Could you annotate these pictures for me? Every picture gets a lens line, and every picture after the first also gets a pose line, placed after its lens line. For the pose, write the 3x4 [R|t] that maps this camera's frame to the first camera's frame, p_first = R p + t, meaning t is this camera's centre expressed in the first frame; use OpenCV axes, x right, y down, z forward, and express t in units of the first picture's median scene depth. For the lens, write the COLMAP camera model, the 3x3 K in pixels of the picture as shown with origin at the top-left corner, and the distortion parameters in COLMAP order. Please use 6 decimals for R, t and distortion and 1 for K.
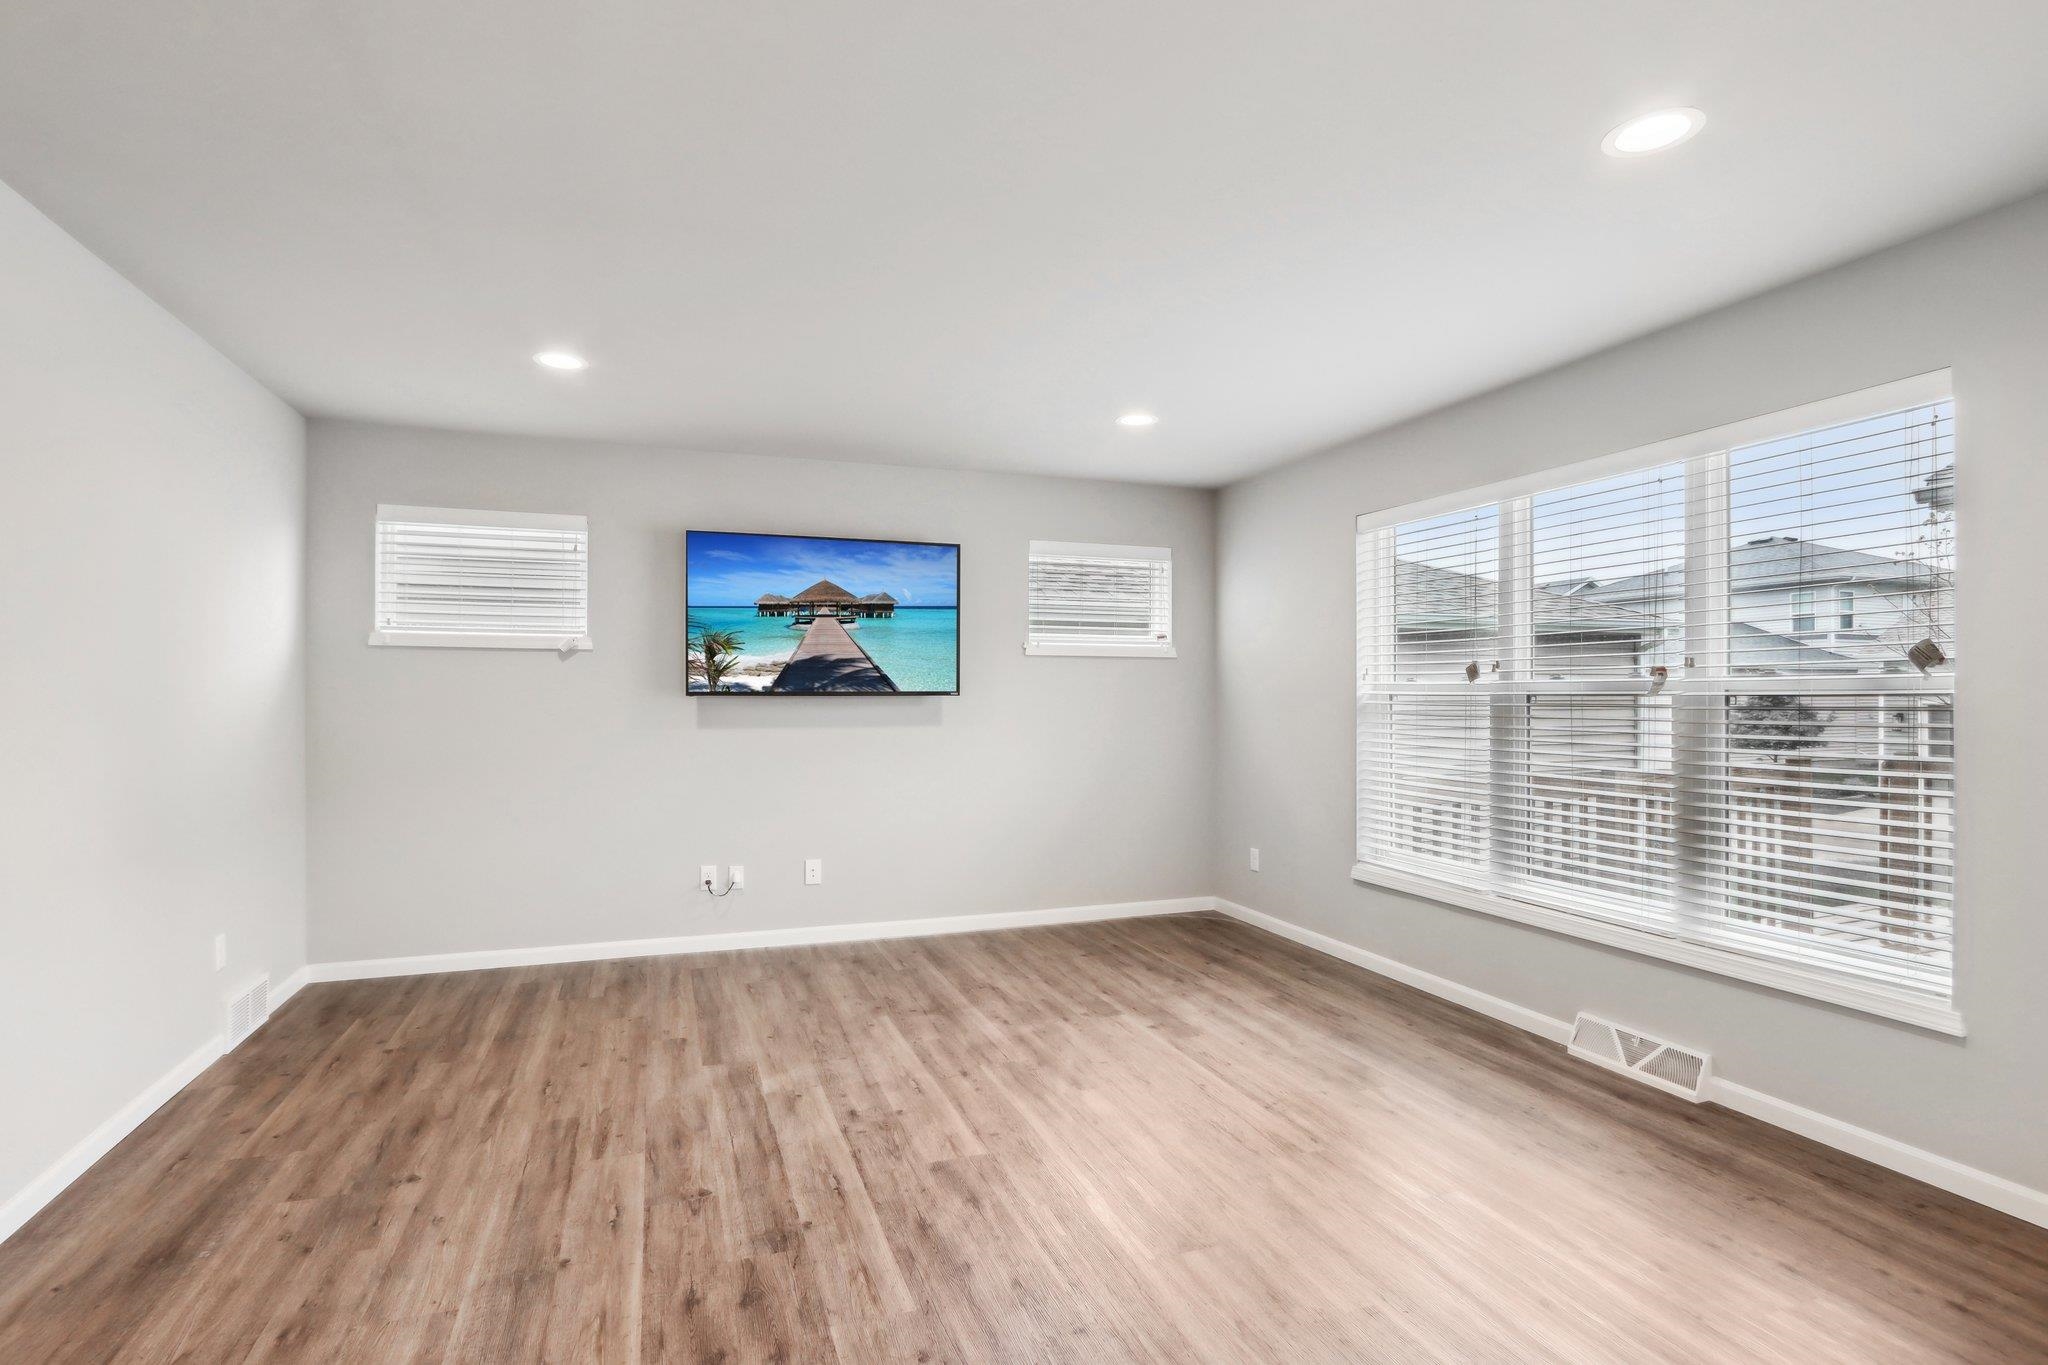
lens RADIAL K [[984.5, 0, 985.2], [0, 984.5, 687.3], [0, 0, 1]] dist [-0.011092, 0.000870]
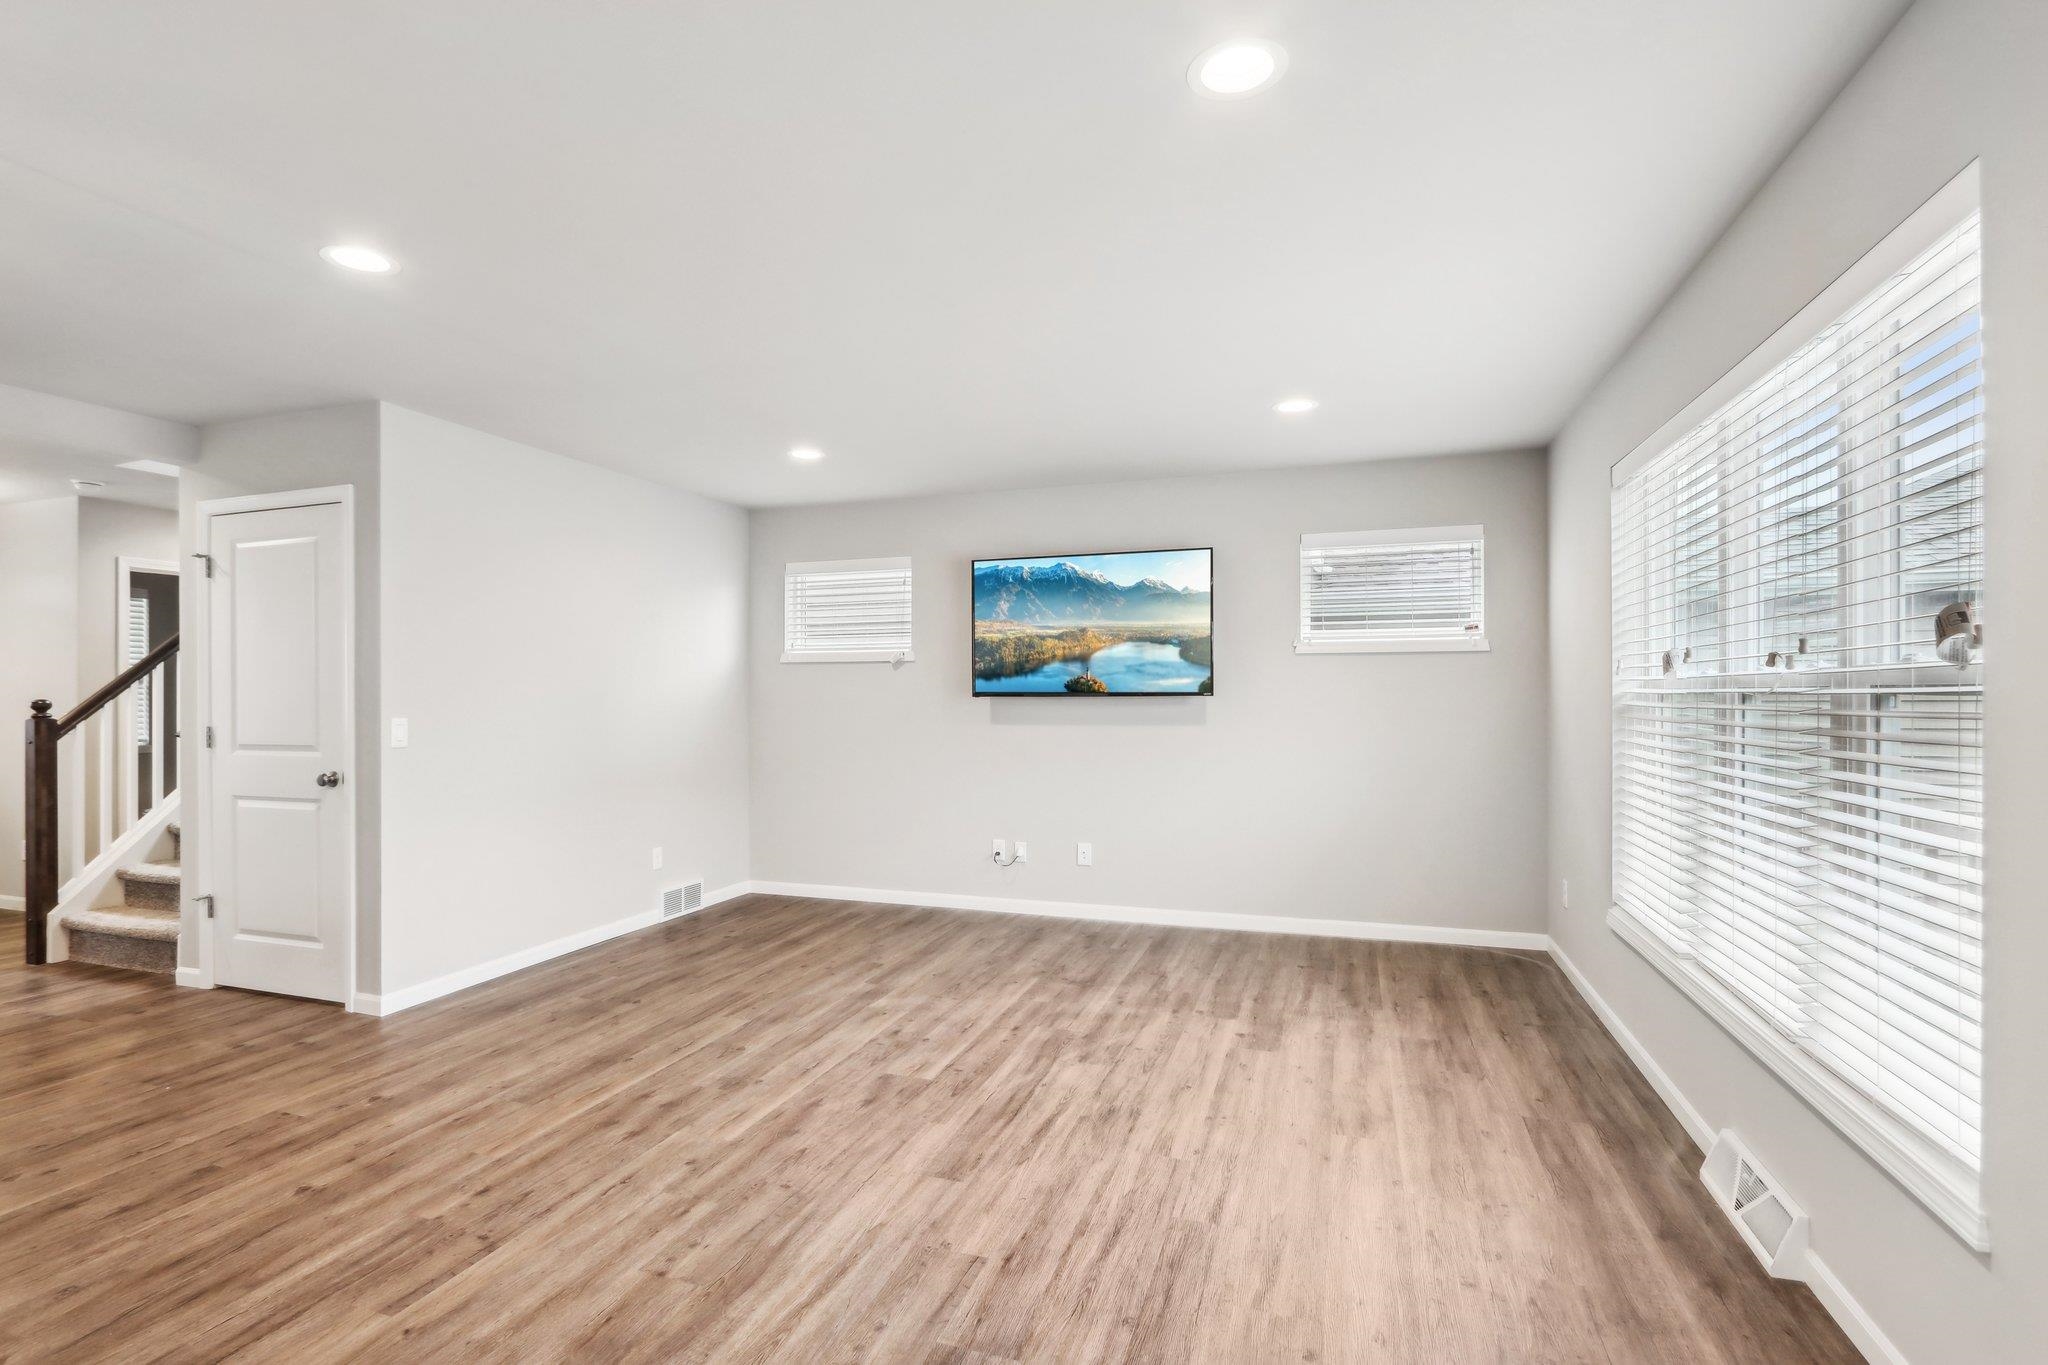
lens RADIAL K [[984.5, 0, 985.2], [0, 984.5, 687.3], [0, 0, 1]] dist [-0.011092, 0.000870]
pose [[0.776454, -0.009303, -0.630105, 0.572526], [0.008916, 0.999953, -0.003776, 0.001559], [0.630111, -0.002686, 0.776500, 0.079769]]
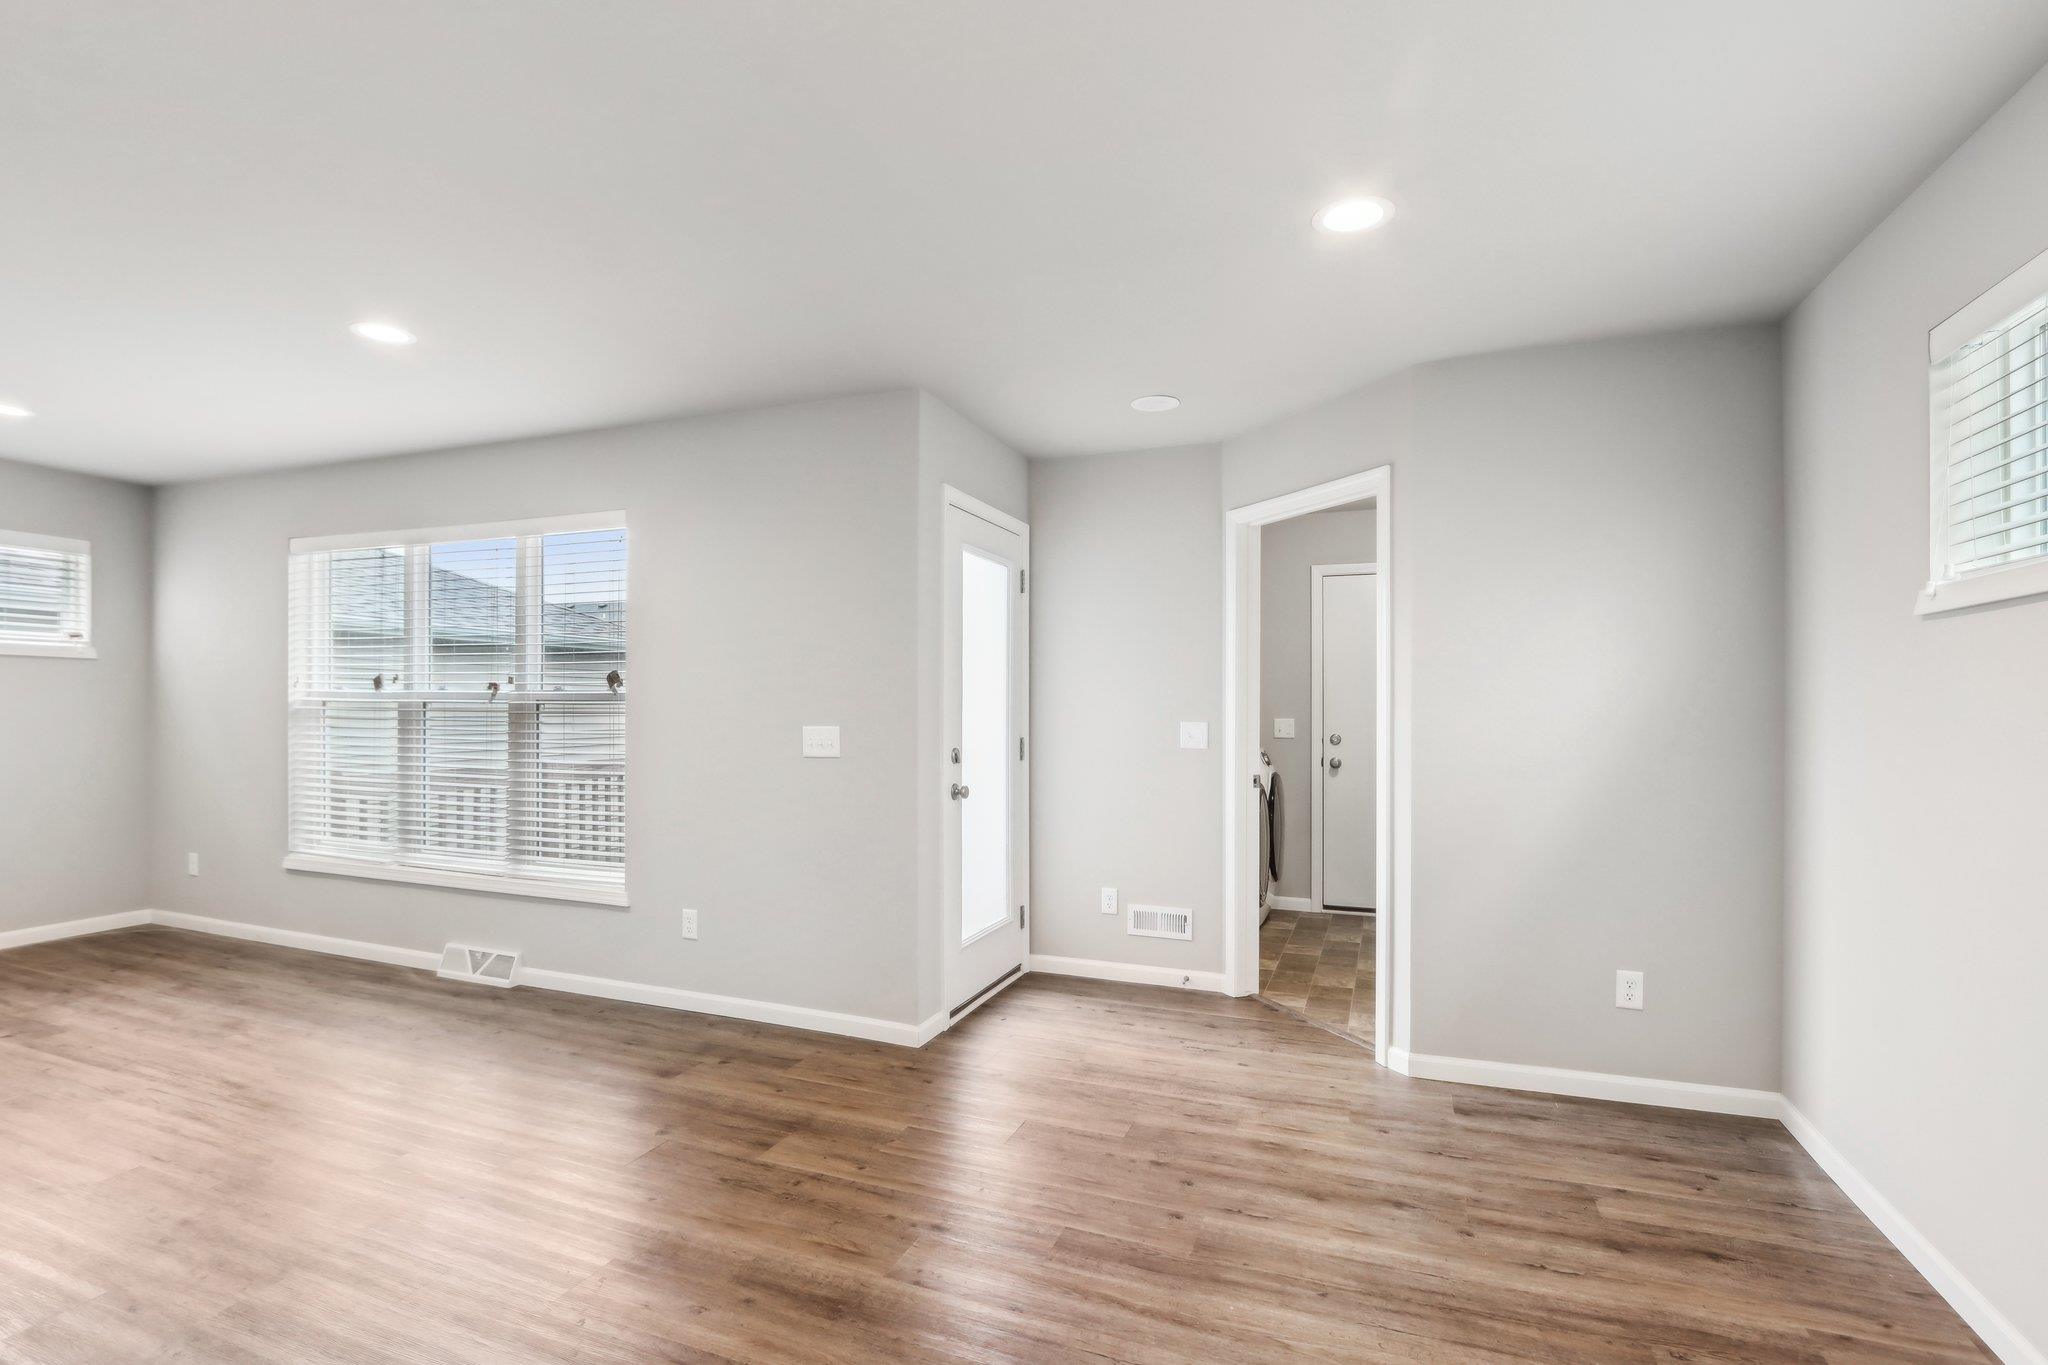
lens RADIAL K [[974.7, 0, 993.1], [0, 974.7, 701.7], [0, 0, 1]] dist [-0.014929, -0.001000]
pose [[0.651909, 0.011821, 0.758205, 0.084341], [-0.016118, 0.999869, -0.001731, -0.002329], [-0.758126, -0.011092, 0.652014, -0.361597]]
